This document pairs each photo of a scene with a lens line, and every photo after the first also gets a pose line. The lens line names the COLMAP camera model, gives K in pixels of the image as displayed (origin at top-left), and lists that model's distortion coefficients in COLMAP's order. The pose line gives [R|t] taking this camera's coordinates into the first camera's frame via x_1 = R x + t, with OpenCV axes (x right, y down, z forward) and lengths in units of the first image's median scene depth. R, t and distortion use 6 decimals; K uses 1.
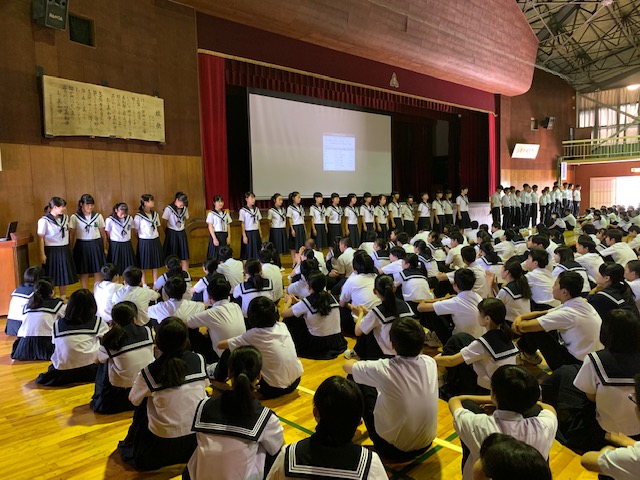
lens RADIAL K [[498.0, 0, 320.0], [0, 498.0, 240.0], [0, 0, 1]] dist [0.003212, -0.004010]
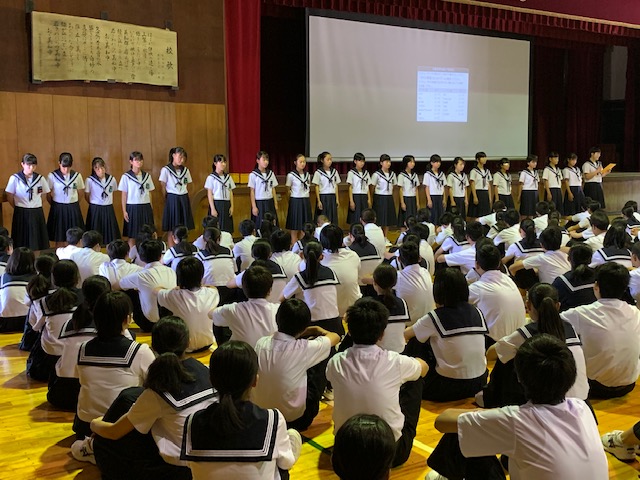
lens RADIAL K [[751.2, 0, 320.0], [0, 751.2, 240.0], [0, 0, 1]] dist [0.103540, -0.343054]
pose [[0.980987, 0.041781, -0.189522, 0.158553], [-0.037083, 0.998912, 0.028266, 0.007544], [0.190497, -0.020701, 0.981470, -0.157438]]
